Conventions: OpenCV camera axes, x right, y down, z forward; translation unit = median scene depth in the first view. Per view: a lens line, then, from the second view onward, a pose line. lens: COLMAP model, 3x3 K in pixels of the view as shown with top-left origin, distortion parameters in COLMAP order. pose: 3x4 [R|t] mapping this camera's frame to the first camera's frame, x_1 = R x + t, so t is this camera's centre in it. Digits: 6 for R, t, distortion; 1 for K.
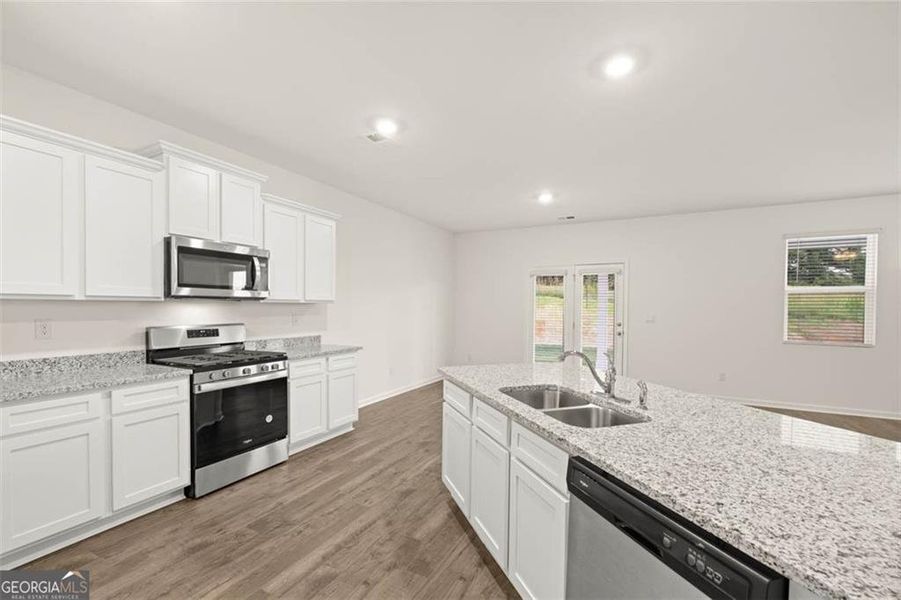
lens RADIAL K [[384.5, 0, 451.1], [0, 384.5, 314.5], [0, 0, 1]] dist [-0.005735, 0.000428]
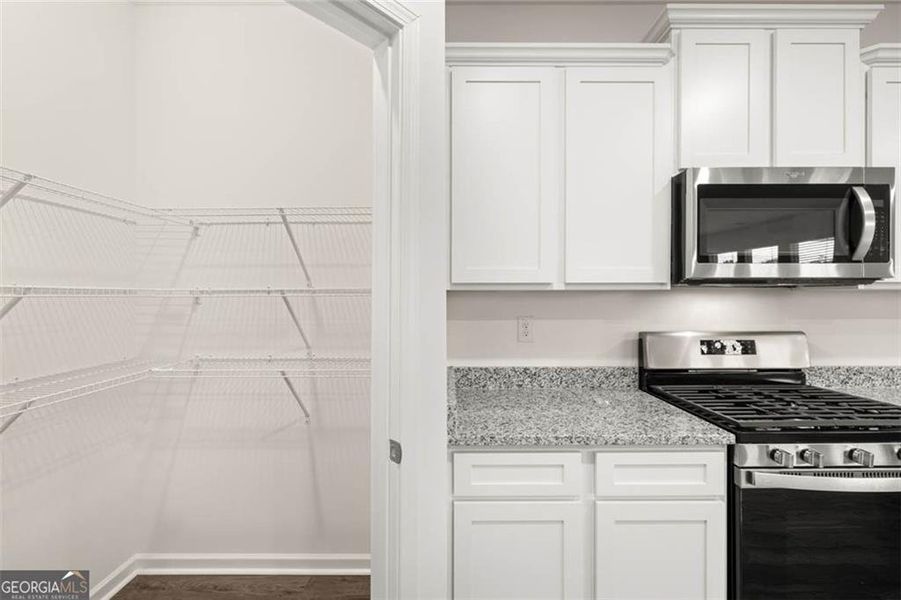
lens RADIAL K [[384.5, 0, 454.8], [0, 384.5, 299.2], [0, 0, 1]] dist [-0.005735, 0.000428]
pose [[0.478226, -0.000714, -0.878236, -0.410977], [-0.013453, 0.999876, -0.008138, -0.012618], [0.878134, 0.015707, 0.478157, 0.456068]]
